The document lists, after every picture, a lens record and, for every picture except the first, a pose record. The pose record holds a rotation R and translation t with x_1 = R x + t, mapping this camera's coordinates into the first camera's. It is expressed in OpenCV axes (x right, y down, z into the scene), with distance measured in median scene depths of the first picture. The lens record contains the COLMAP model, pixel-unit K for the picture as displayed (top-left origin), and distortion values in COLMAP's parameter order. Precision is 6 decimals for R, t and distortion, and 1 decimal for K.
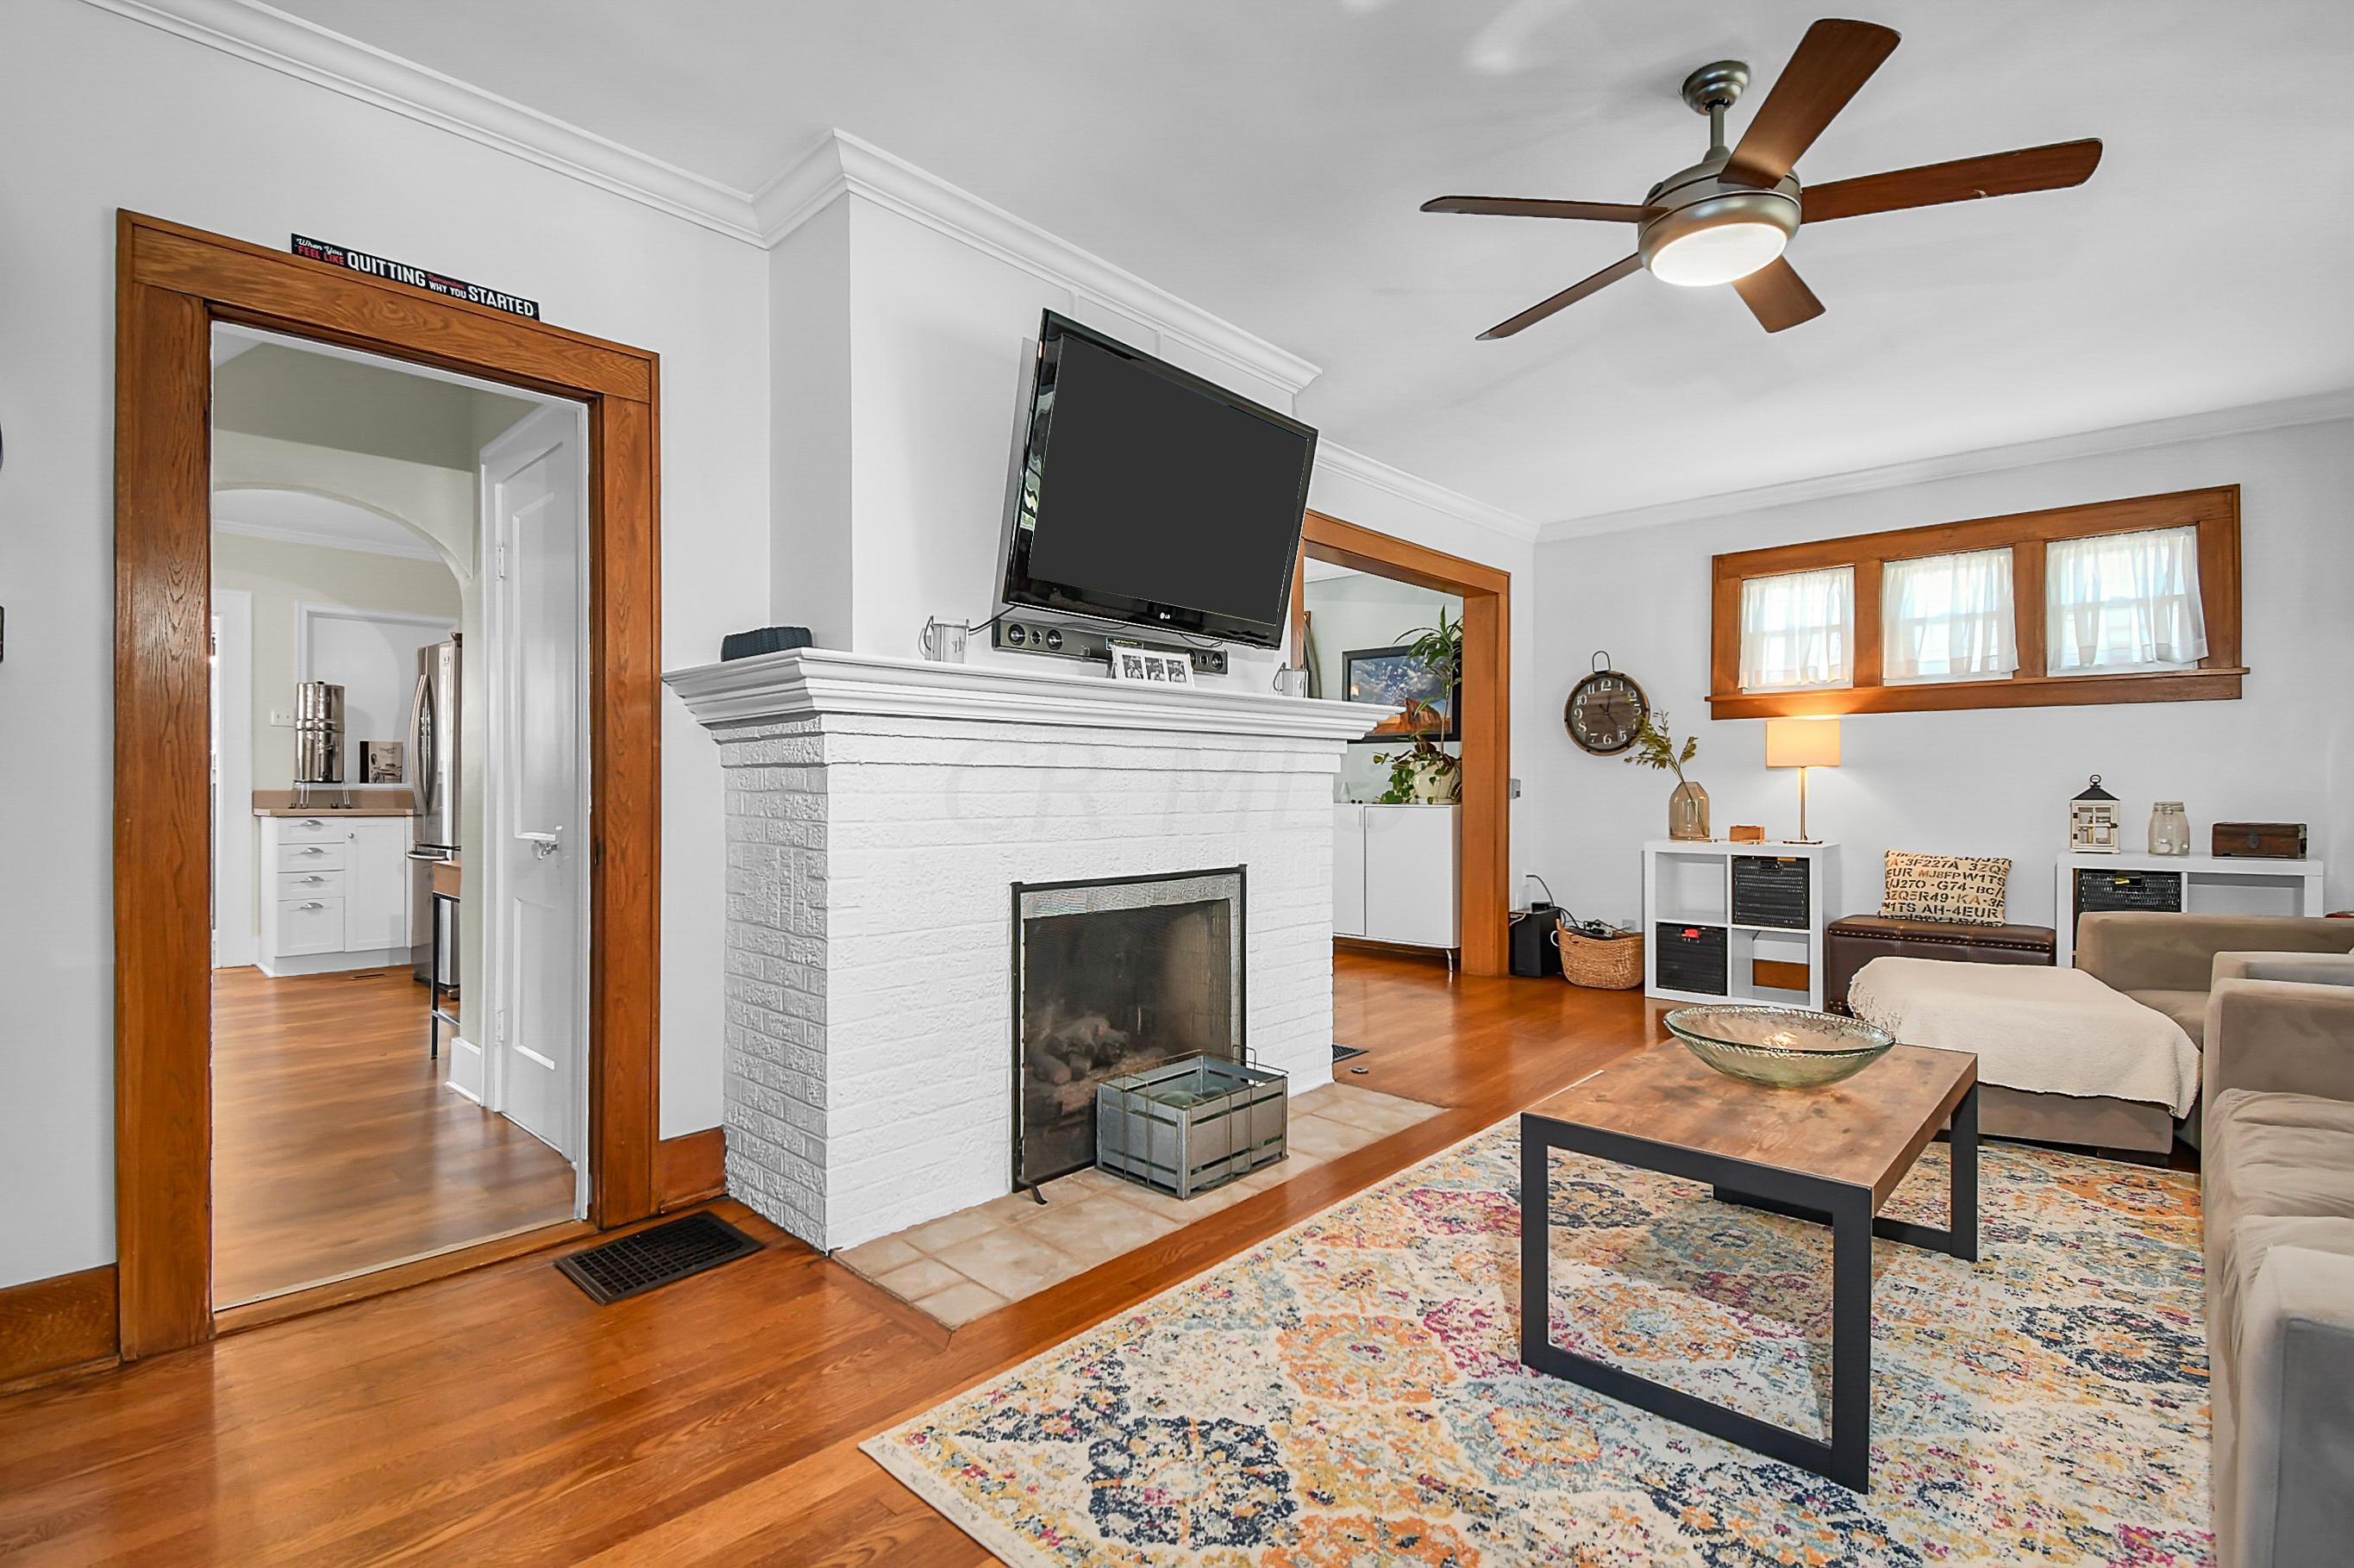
lens RADIAL K [[1079.0, 0, 1174.9], [0, 1079.0, 780.6], [0, 0, 1]] dist [-0.002066, -0.001732]
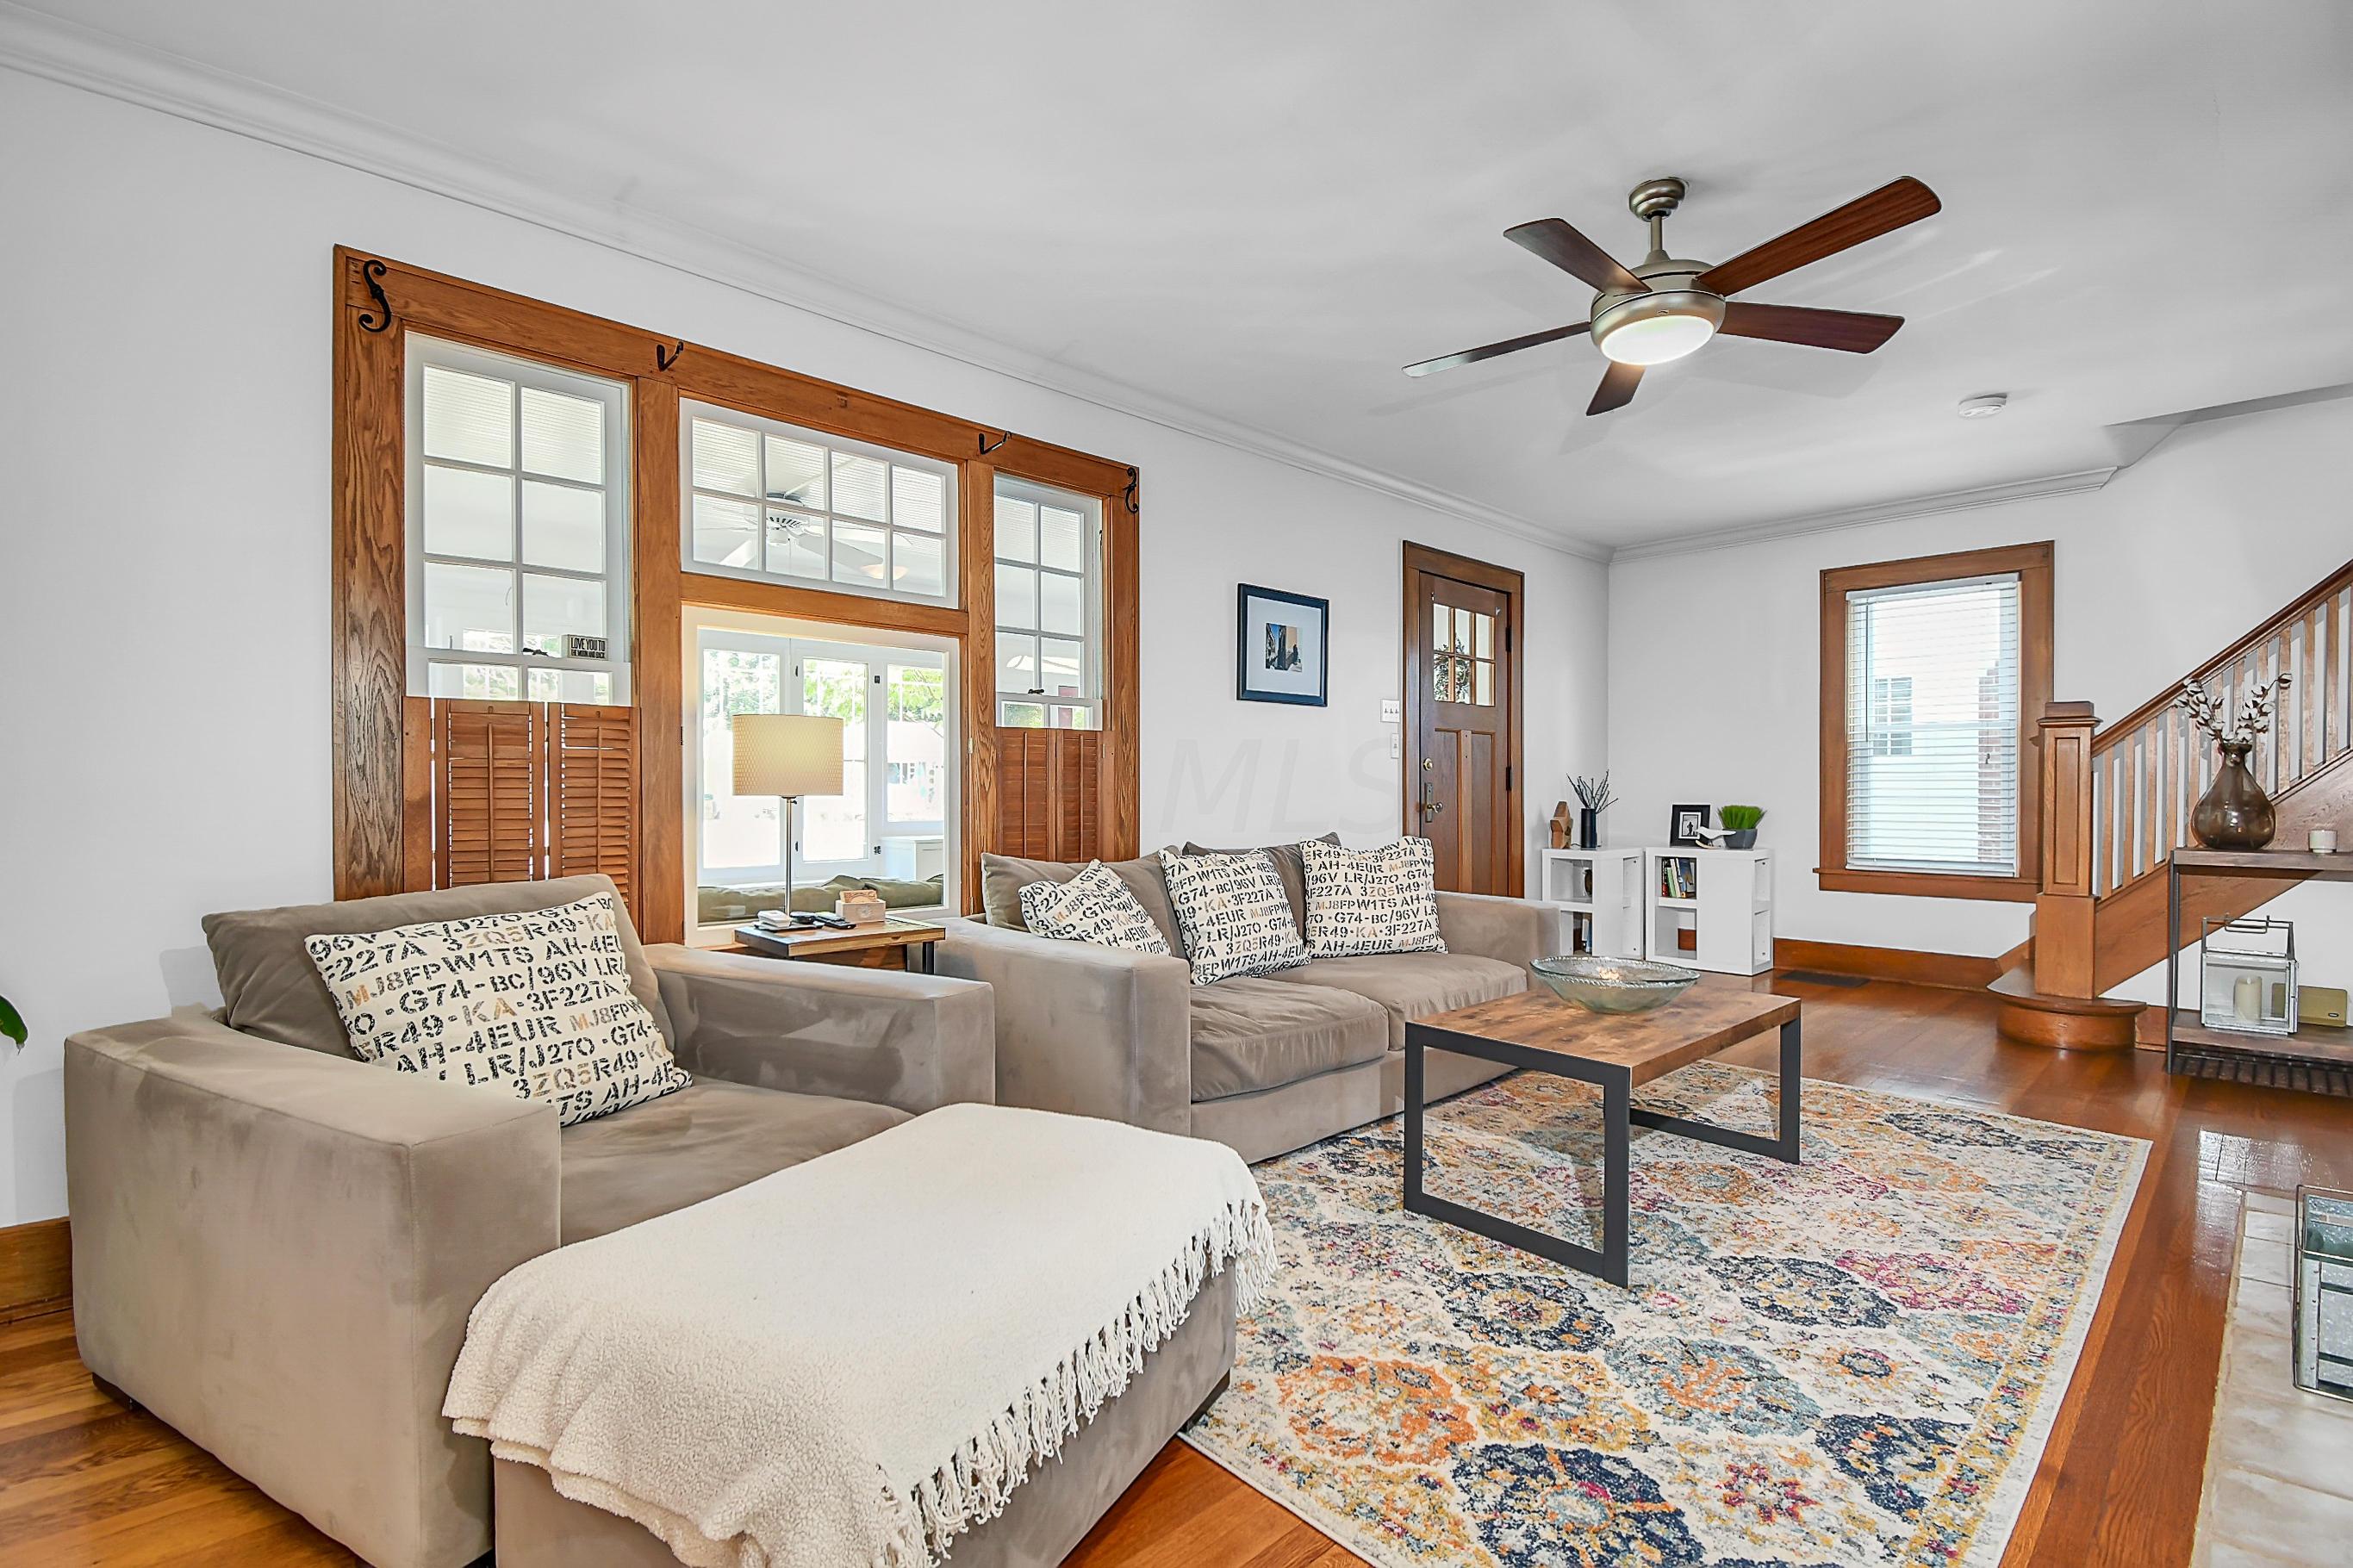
lens RADIAL K [[1078.6, 0, 1177.8], [0, 1078.6, 778.7], [0, 0, 1]] dist [-0.002066, -0.001732]
pose [[-0.998570, -0.011320, 0.052251, 1.033740], [-0.011000, 0.999919, 0.006405, 0.005719], [-0.052319, 0.005821, -0.998613, 2.360508]]
